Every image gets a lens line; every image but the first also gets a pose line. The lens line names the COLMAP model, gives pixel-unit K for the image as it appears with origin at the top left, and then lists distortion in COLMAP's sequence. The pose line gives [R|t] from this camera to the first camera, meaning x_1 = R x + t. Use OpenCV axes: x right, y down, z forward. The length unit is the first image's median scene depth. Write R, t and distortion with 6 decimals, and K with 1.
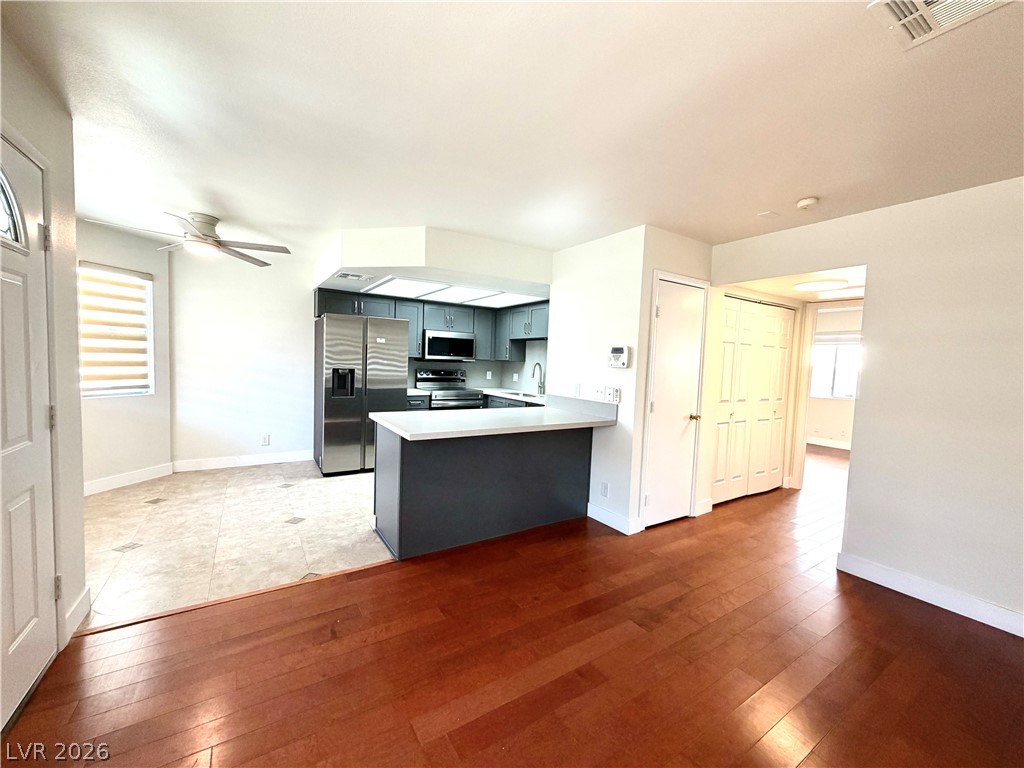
lens RADIAL K [[408.7, 0, 511.0], [0, 408.7, 382.7], [0, 0, 1]] dist [-0.000646, 0.000057]
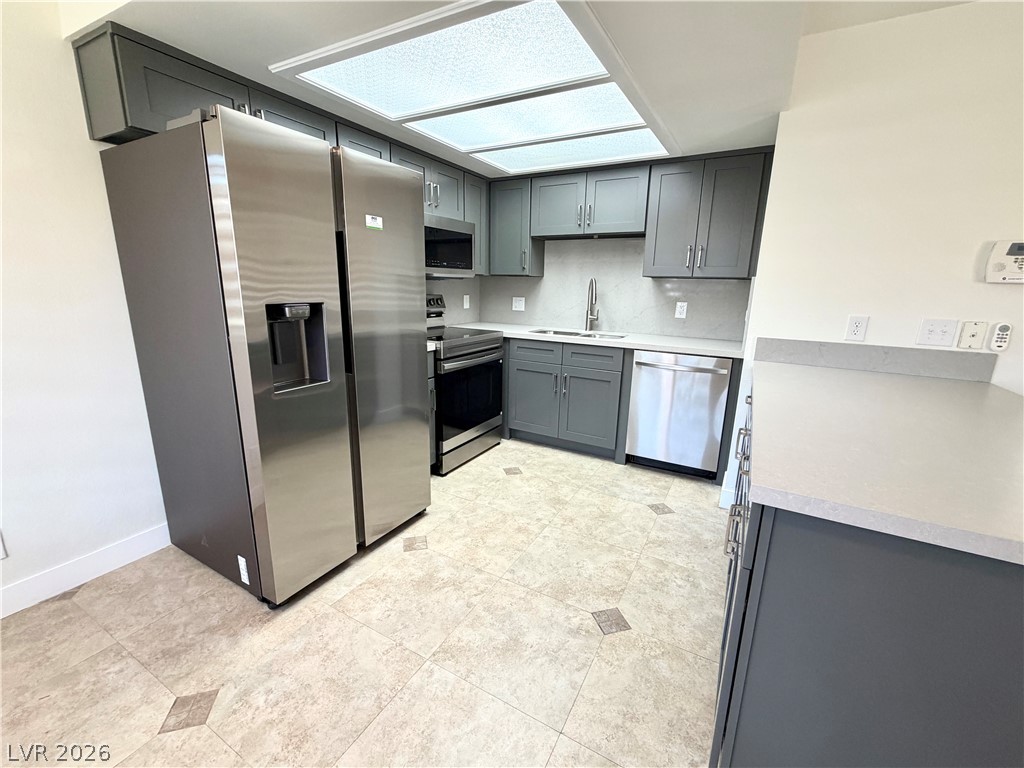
lens RADIAL K [[430.8, 0, 512.6], [0, 430.8, 383.3], [0, 0, 1]] dist [-0.000565, 0.000572]
pose [[0.880613, -0.125767, 0.456841, -0.507865], [0.037816, 0.979710, 0.196818, -0.040192], [-0.472325, -0.156045, 0.867502, 0.724740]]
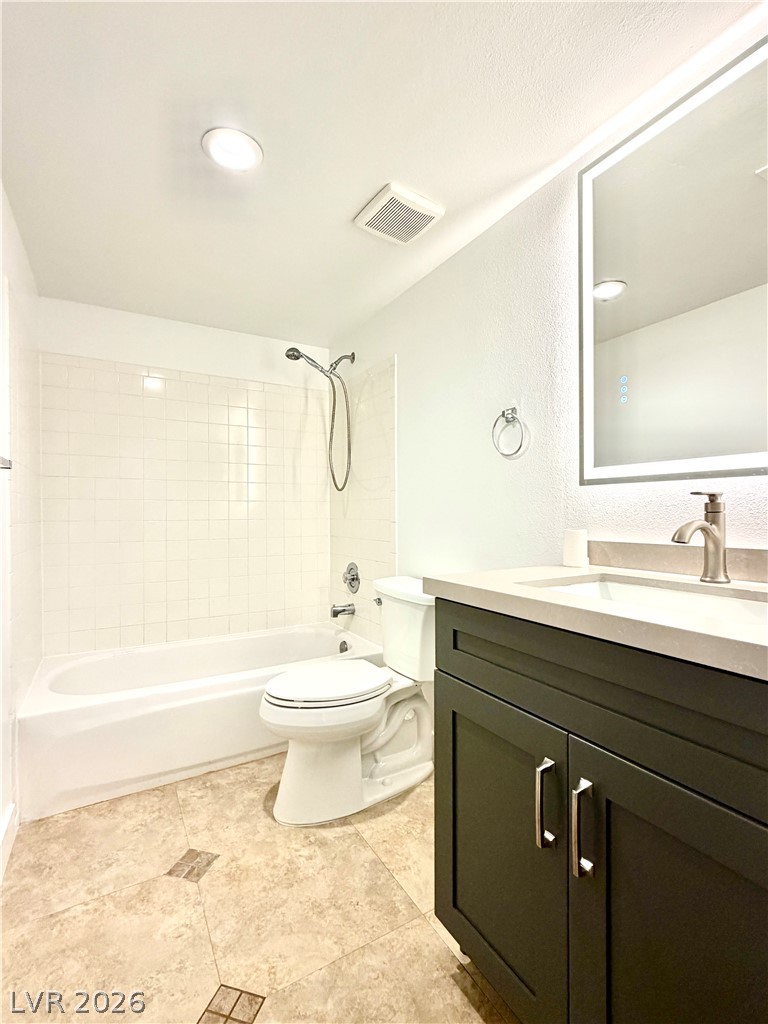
lens RADIAL K [[467.6, 0, 390.4], [0, 467.6, 511.8], [0, 0, 1]] dist [-0.000151, -0.000844]
pose [[0.038062, -0.032024, 0.998762, -0.728690], [0.058607, 0.997837, 0.029761, 0.007047], [-0.997555, 0.057401, 0.039857, 0.776565]]
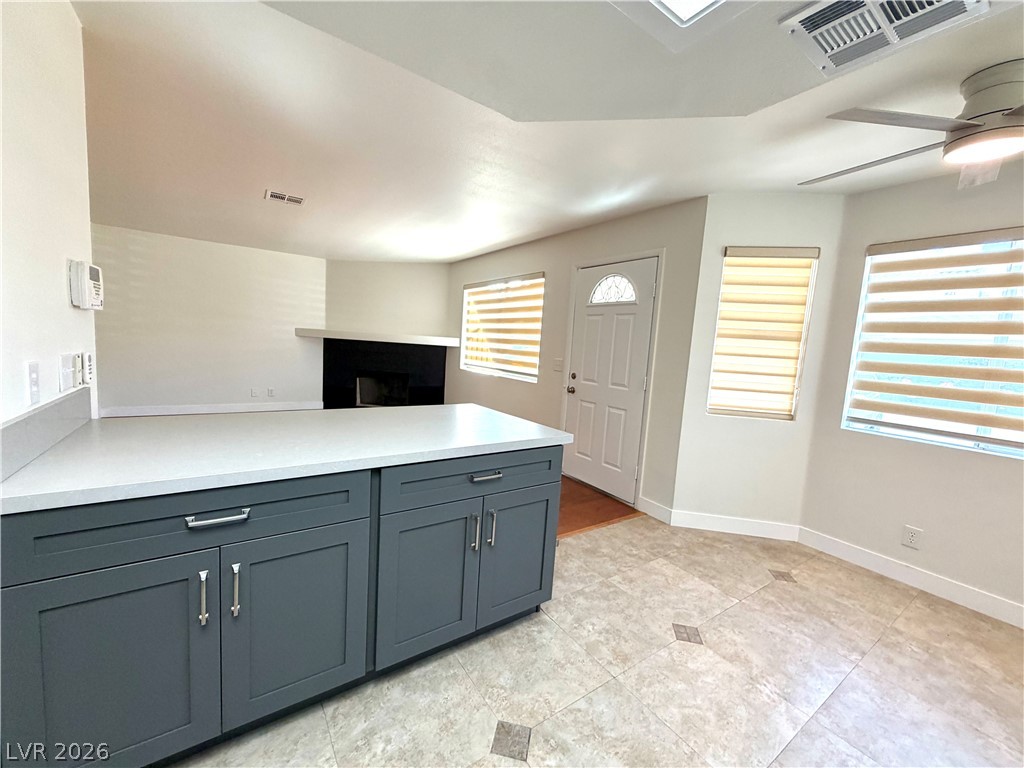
lens RADIAL K [[408.7, 0, 509.7], [0, 408.7, 385.9], [0, 0, 1]] dist [-0.000646, 0.000057]
pose [[-0.994405, -0.096968, -0.041894, -0.191918], [-0.102560, 0.981257, 0.163145, -0.070545], [0.025289, 0.166529, -0.985712, 1.338550]]
